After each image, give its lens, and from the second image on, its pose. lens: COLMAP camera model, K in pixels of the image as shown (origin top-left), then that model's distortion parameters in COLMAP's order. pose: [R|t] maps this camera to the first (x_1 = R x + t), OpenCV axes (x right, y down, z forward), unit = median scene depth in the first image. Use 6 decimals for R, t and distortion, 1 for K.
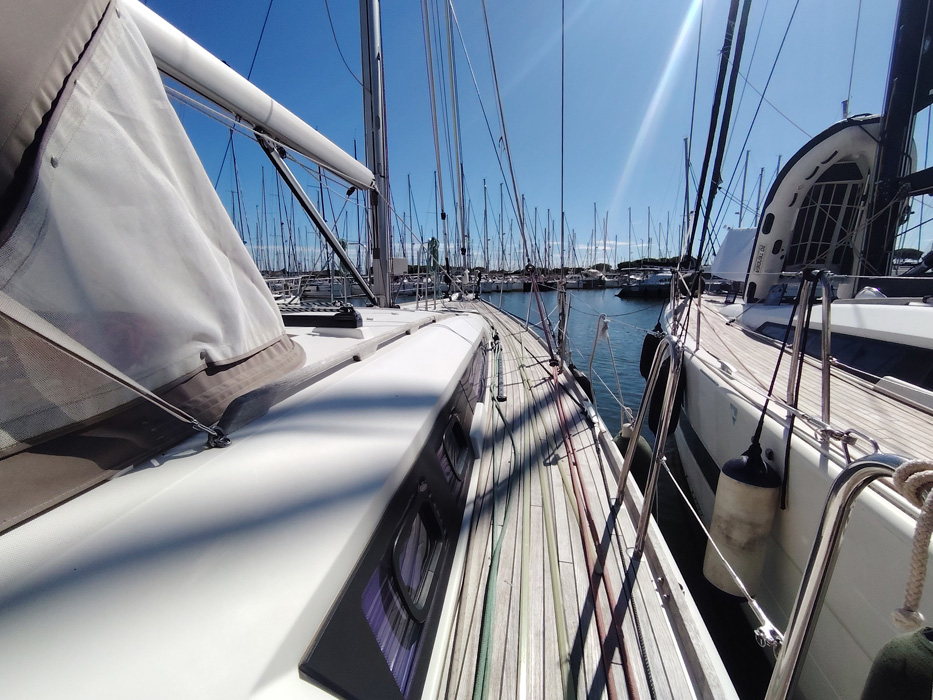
lens RADIAL K [[441.0, 0, 467.7], [0, 441.0, 347.1], [0, 0, 1]] dist [0.000369, -0.001228]
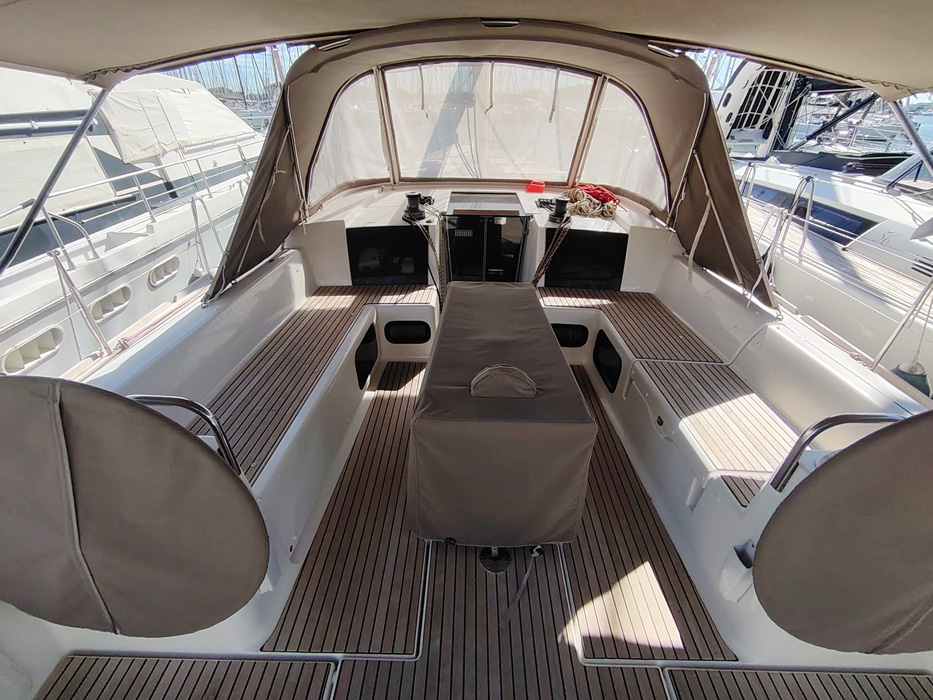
lens RADIAL K [[441.0, 0, 467.7], [0, 441.0, 347.1], [0, 0, 1]] dist [0.000369, -0.001228]
pose [[0.987351, -0.060268, 0.146648, -0.431494], [0.006246, 0.939005, 0.343847, -0.017173], [-0.158426, -0.338581, 0.927504, -0.500482]]
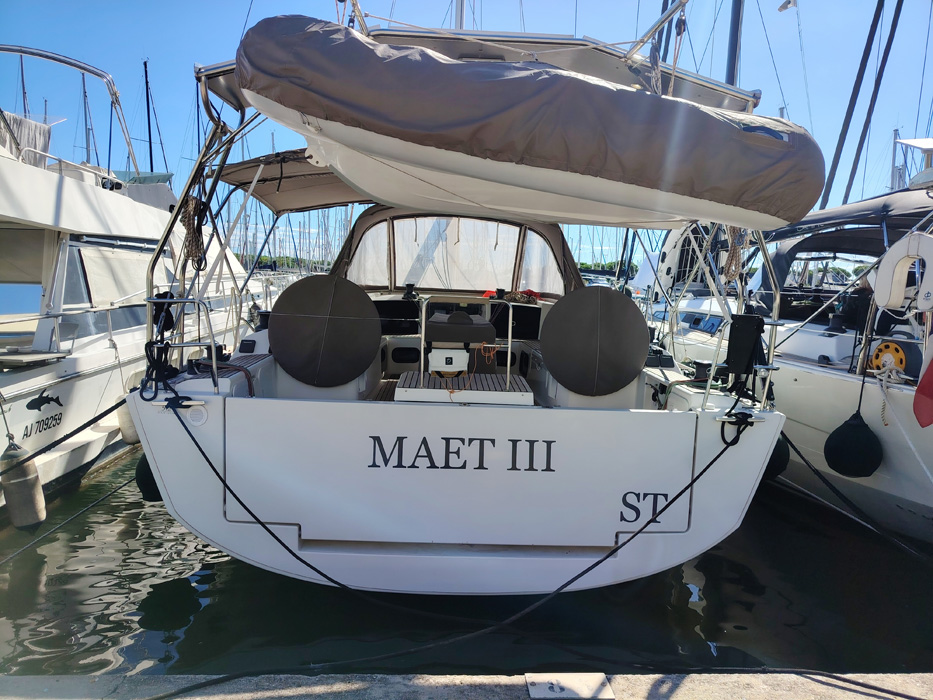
lens RADIAL K [[636.9, 0, 472.2], [0, 636.9, 351.8], [0, 0, 1]] dist [0.044589, -0.000066]
pose [[0.974836, 0.011409, 0.222632, -0.572043], [-0.001917, 0.999082, -0.042804, 0.186888], [-0.222916, 0.041300, 0.973962, -1.205683]]
